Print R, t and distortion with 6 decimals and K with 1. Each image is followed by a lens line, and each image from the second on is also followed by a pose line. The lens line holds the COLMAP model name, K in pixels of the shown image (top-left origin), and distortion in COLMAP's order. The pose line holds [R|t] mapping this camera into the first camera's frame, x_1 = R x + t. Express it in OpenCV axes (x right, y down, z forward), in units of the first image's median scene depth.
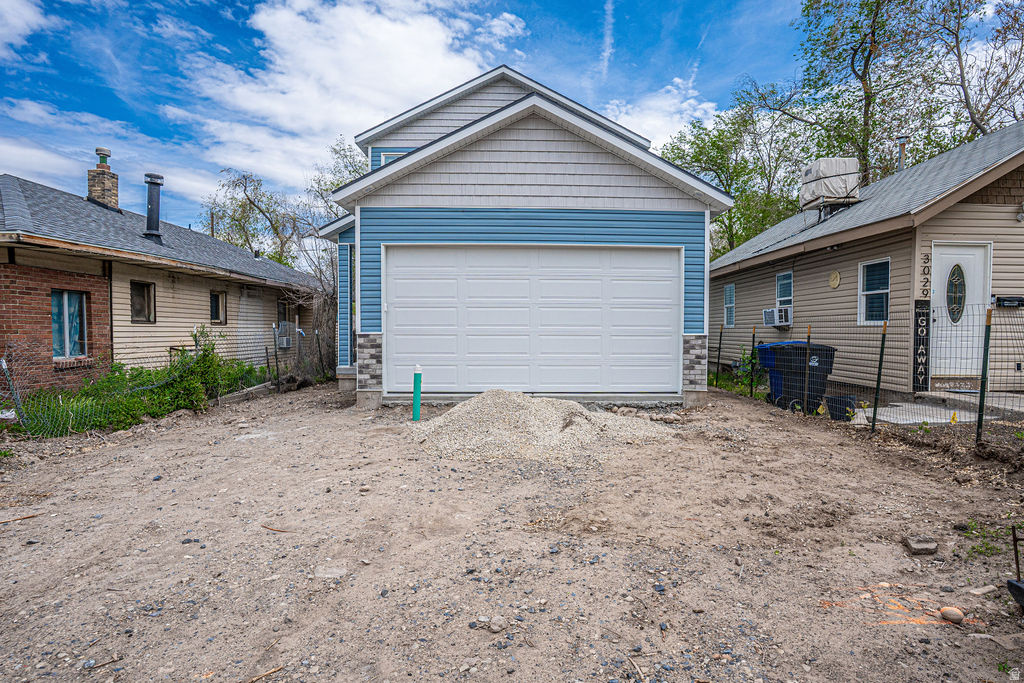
lens RADIAL K [[533.8, 0, 535.4], [0, 533.8, 352.6], [0, 0, 1]] dist [-0.082863, 0.040580]
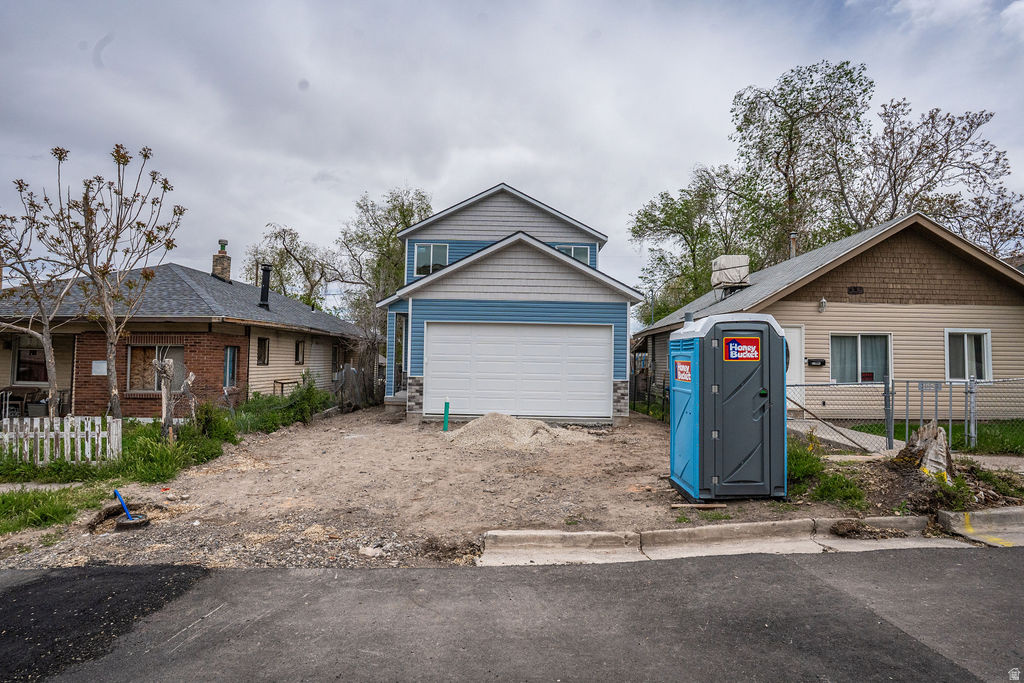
lens RADIAL K [[520.2, 0, 515.6], [0, 520.2, 344.0], [0, 0, 1]] dist [-0.086591, 0.043340]
pose [[0.999327, 0.012850, -0.034358, 0.041859], [-0.015345, 0.997187, -0.073366, -0.024003], [0.033318, 0.073844, 0.996713, -0.563216]]
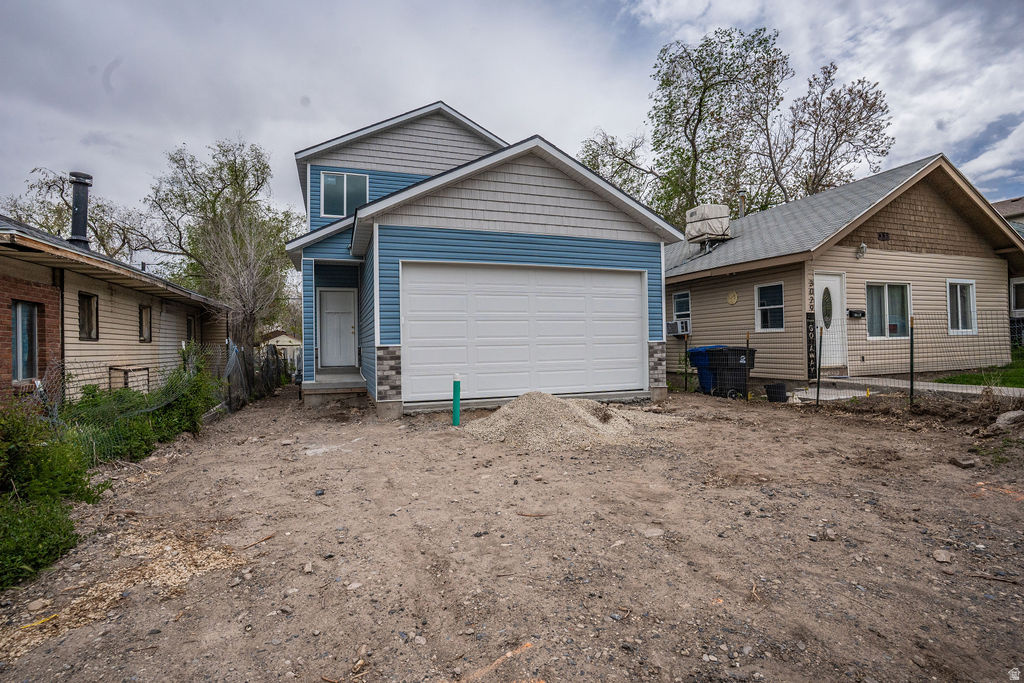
lens RADIAL K [[500.7, 0, 516.1], [0, 500.7, 343.3], [0, 0, 1]] dist [-0.076342, 0.033379]
pose [[0.951581, -0.018845, 0.306819, -0.374822], [0.033427, 0.998544, -0.042340, 0.008500], [-0.305574, 0.050546, 0.950826, -0.003090]]
